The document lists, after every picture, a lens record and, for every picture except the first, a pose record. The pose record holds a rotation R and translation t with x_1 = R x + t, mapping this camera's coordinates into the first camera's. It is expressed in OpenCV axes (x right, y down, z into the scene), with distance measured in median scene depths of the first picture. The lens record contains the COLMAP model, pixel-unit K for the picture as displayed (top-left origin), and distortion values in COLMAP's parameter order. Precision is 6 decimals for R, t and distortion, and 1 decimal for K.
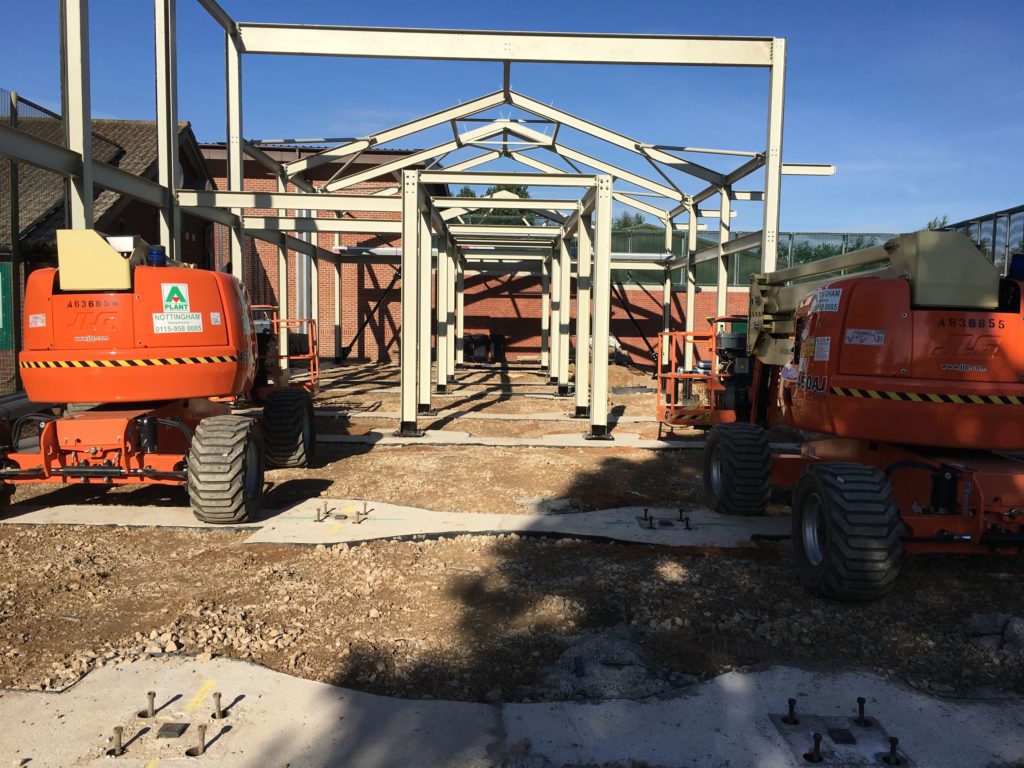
lens RADIAL K [[872.4, 0, 512.0], [0, 872.4, 384.0], [0, 0, 1]] dist [0.092270, -0.112032]
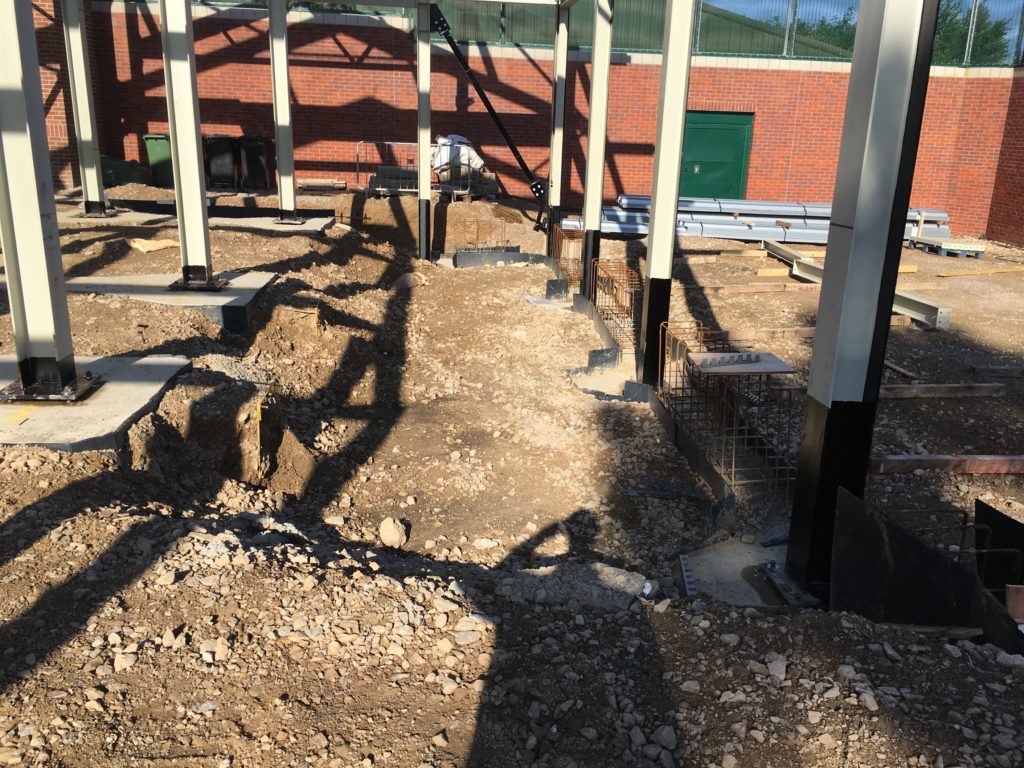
lens RADIAL K [[872.4, 0, 512.0], [0, 872.4, 384.0], [0, 0, 1]] dist [0.092270, -0.112032]
pose [[0.996559, -0.005312, 0.082713, 0.095302], [-0.013125, 0.975238, 0.220770, -0.030191], [-0.081838, -0.221096, 0.971812, 0.424022]]
